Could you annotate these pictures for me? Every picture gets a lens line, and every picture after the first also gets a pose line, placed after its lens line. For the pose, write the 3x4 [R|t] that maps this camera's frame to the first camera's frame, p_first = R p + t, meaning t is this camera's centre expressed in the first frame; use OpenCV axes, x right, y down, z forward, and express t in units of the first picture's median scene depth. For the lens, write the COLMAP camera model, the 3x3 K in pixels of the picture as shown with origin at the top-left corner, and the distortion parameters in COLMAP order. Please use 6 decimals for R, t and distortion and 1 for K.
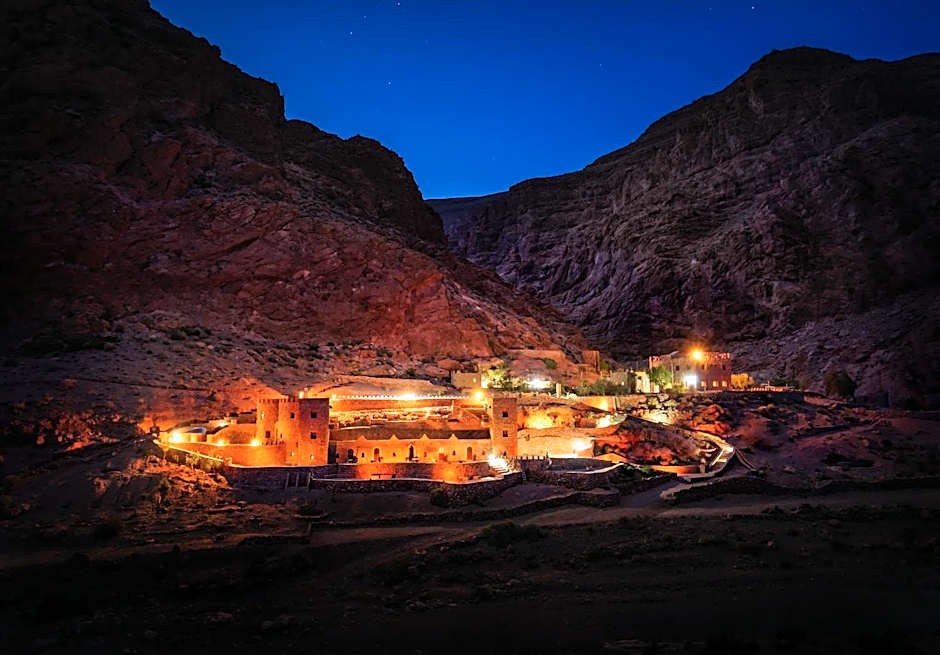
lens RADIAL K [[622.9, 0, 475.0], [0, 622.9, 329.4], [0, 0, 1]] dist [0.002428, -0.001395]
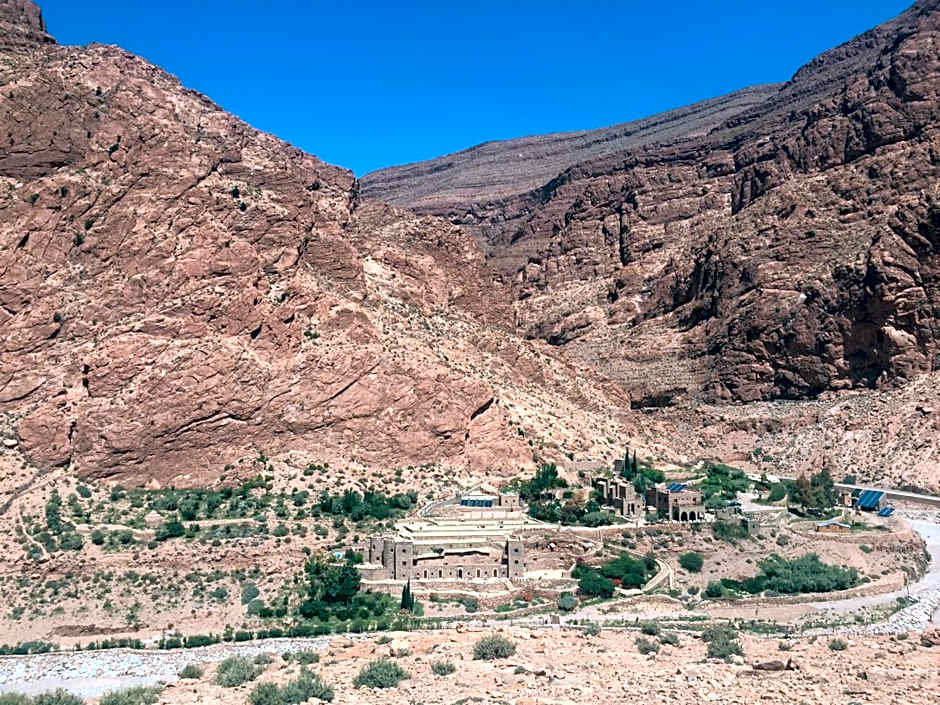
lens RADIAL K [[814.4, 0, 468.6], [0, 814.4, 352.1], [0, 0, 1]] dist [0.029099, -0.015716]
pose [[0.989135, -0.009533, -0.146700, 0.148365], [0.018390, 0.998081, 0.059136, -0.313937], [0.145854, -0.061192, 0.987412, -0.680784]]
